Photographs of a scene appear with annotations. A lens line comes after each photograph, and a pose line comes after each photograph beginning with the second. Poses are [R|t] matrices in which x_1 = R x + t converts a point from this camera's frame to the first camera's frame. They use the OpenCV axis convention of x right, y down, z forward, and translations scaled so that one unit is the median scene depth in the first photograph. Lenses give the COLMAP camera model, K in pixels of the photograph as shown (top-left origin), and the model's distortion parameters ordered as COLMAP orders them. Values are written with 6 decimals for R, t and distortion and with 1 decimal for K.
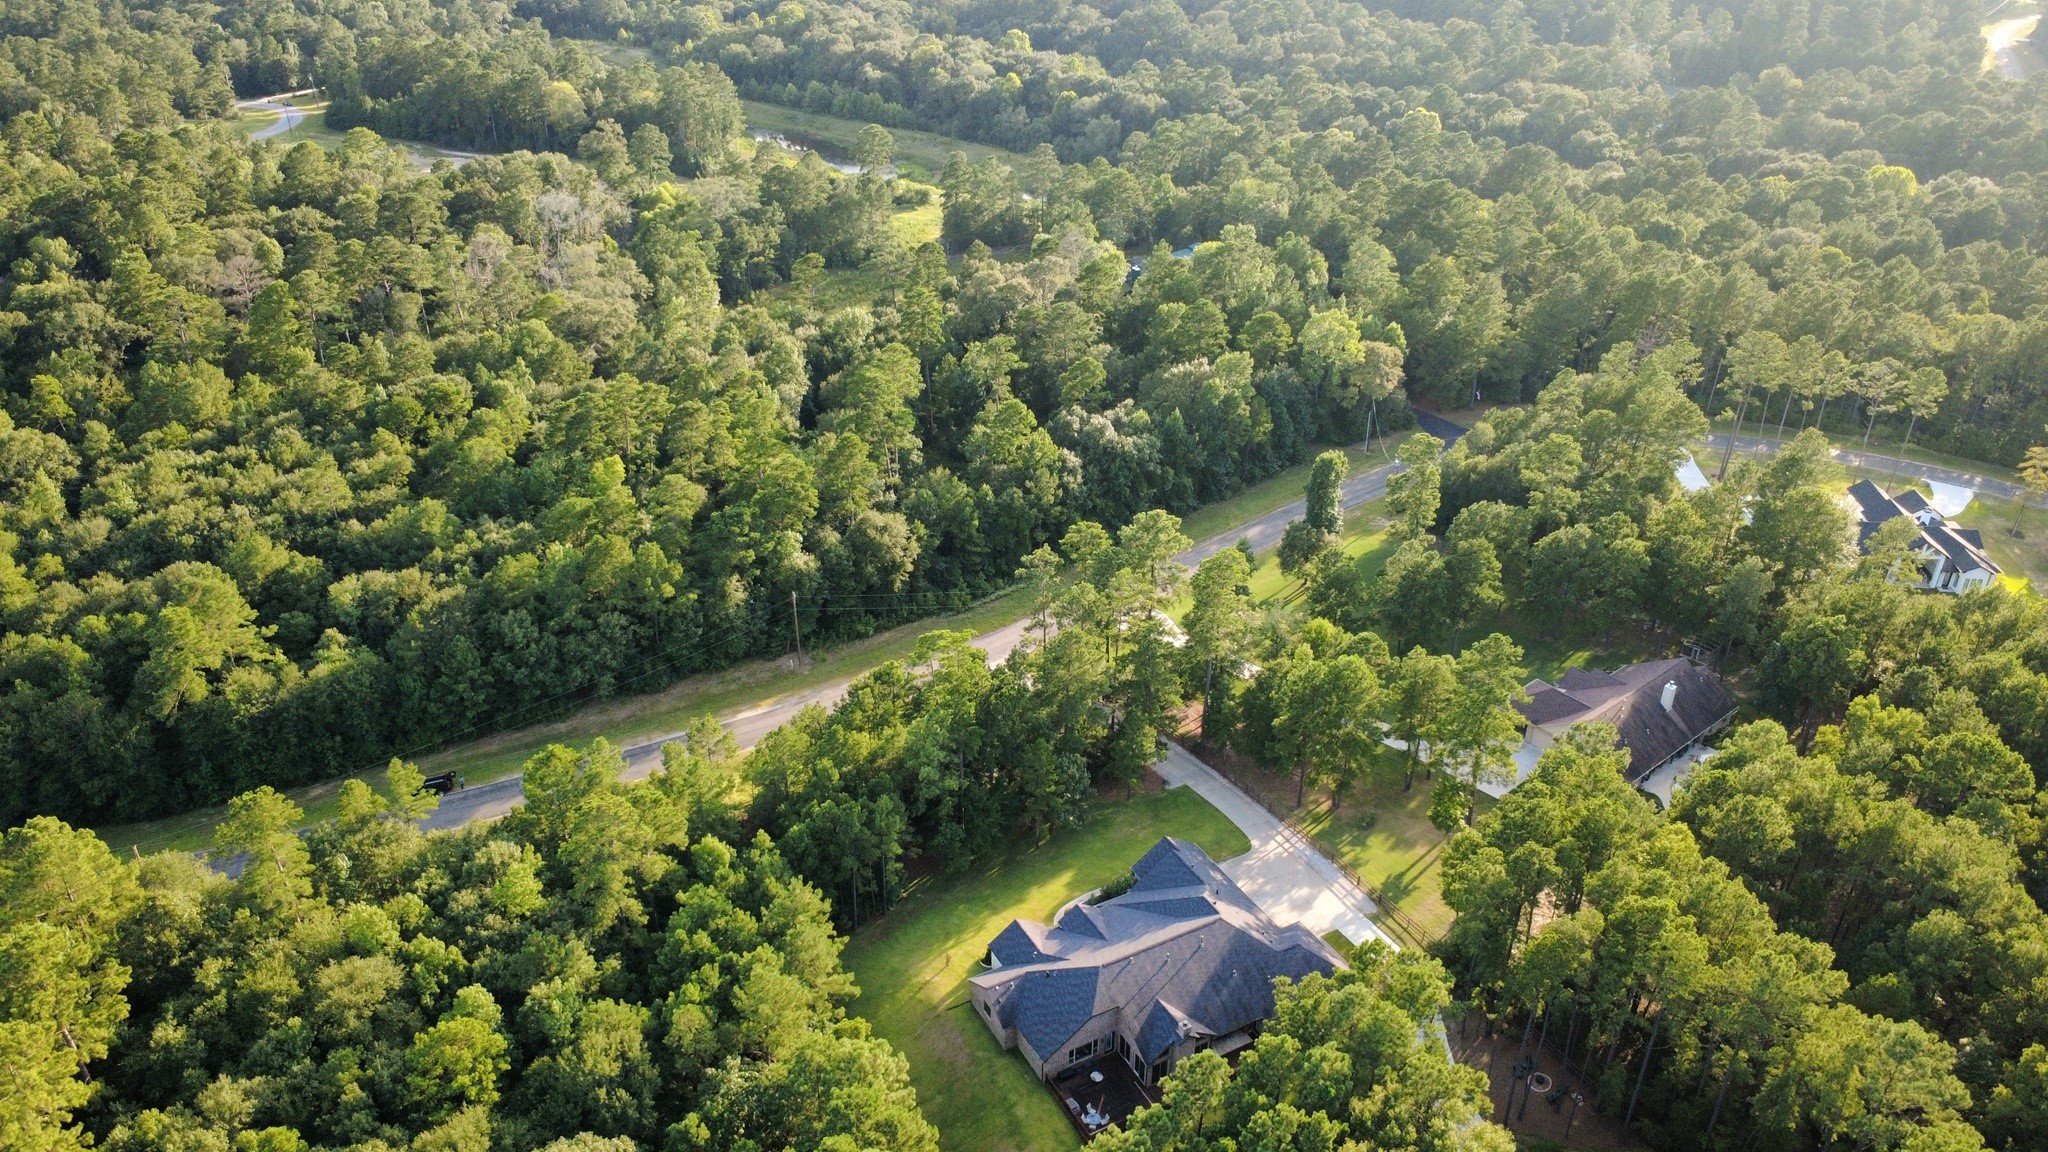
lens RADIAL K [[1506.1, 0, 1024.0], [0, 1506.1, 576.0], [0, 0, 1]] dist [-0.004994, 0.003830]
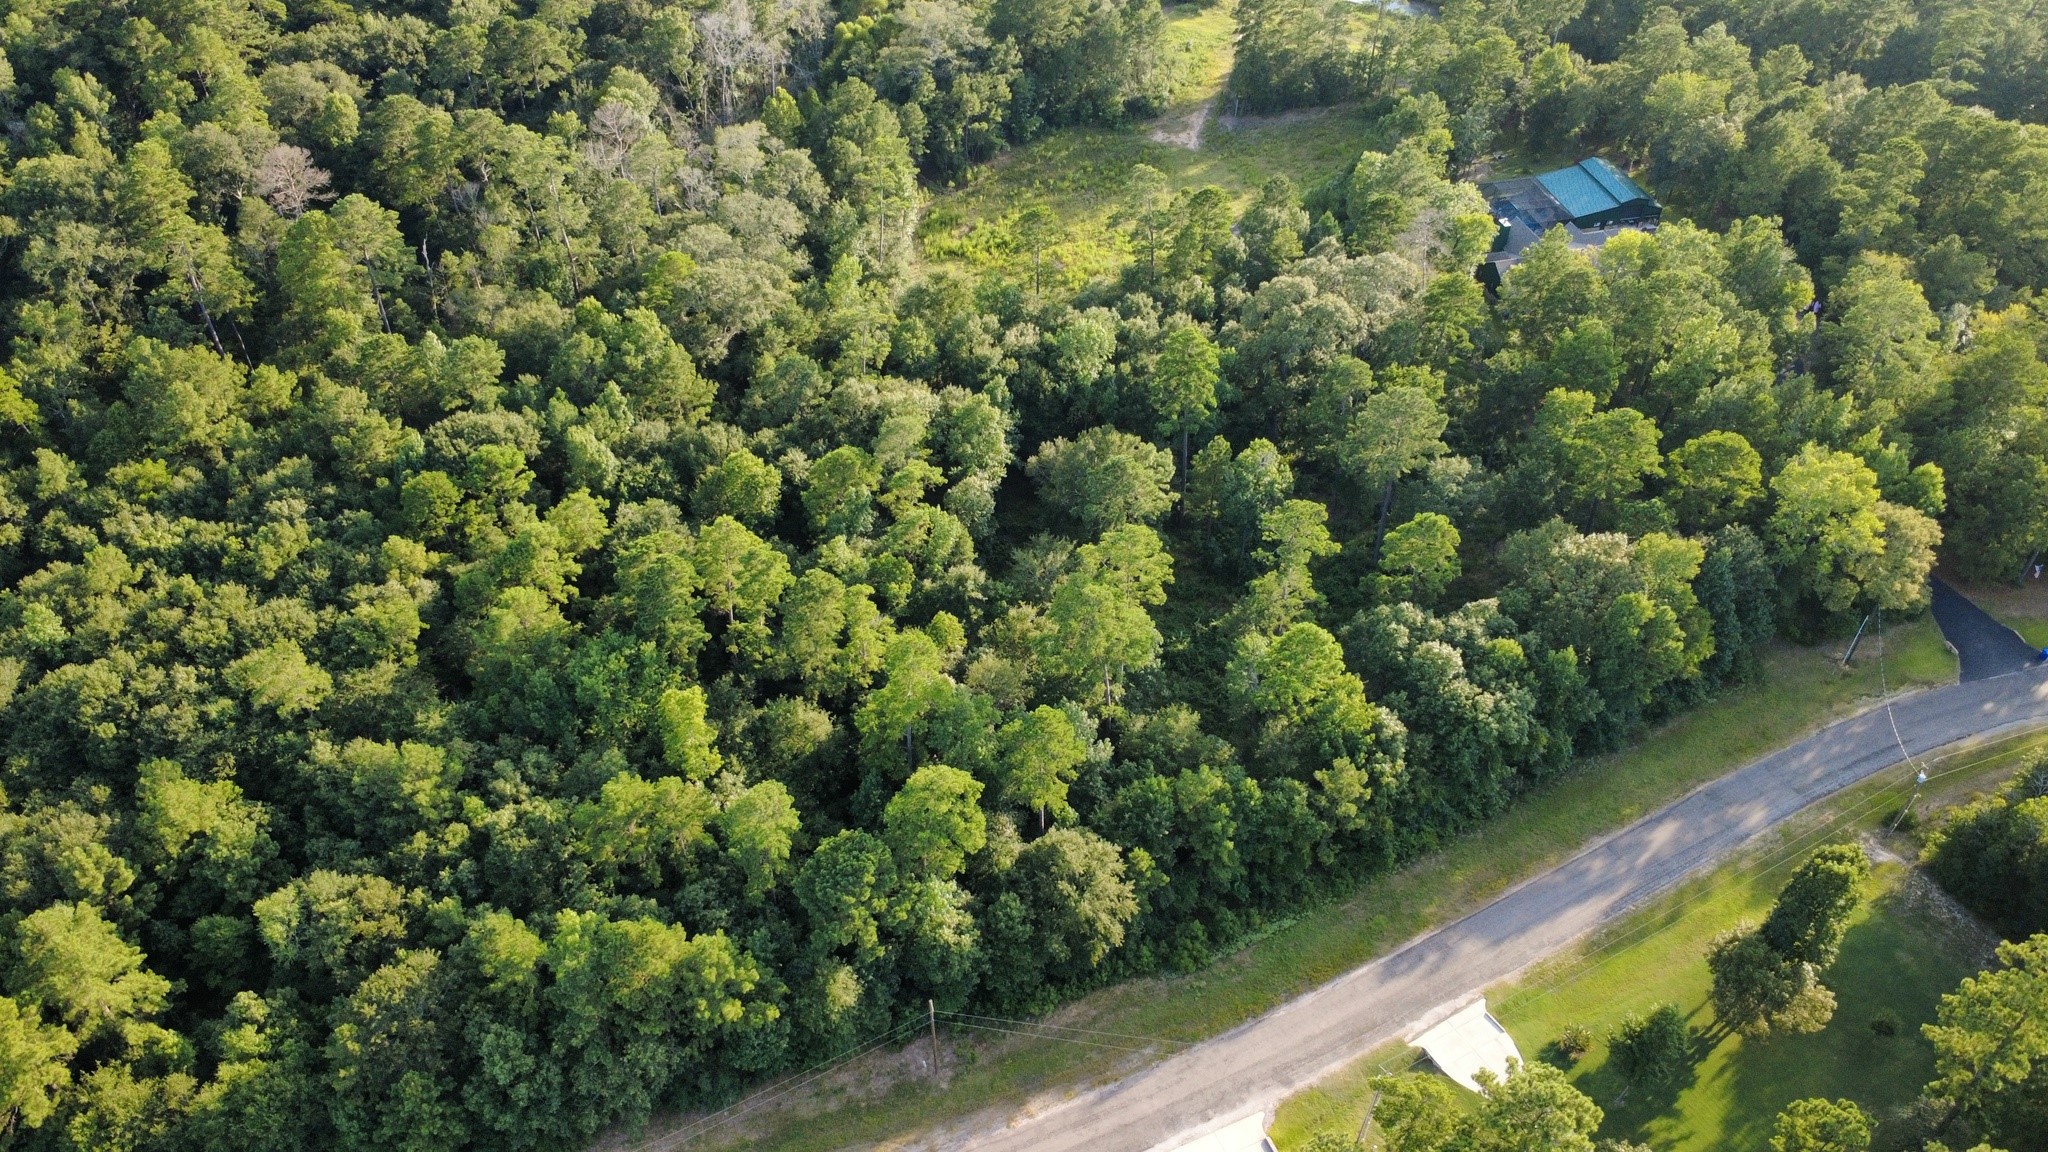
lens RADIAL K [[1506.1, 0, 1024.0], [0, 1506.1, 576.0], [0, 0, 1]] dist [-0.004994, 0.003830]
pose [[0.983396, 0.123440, -0.133024, -0.041748], [-0.088854, 0.966661, 0.240150, -0.260441], [0.158234, -0.224343, 0.961578, 0.351096]]
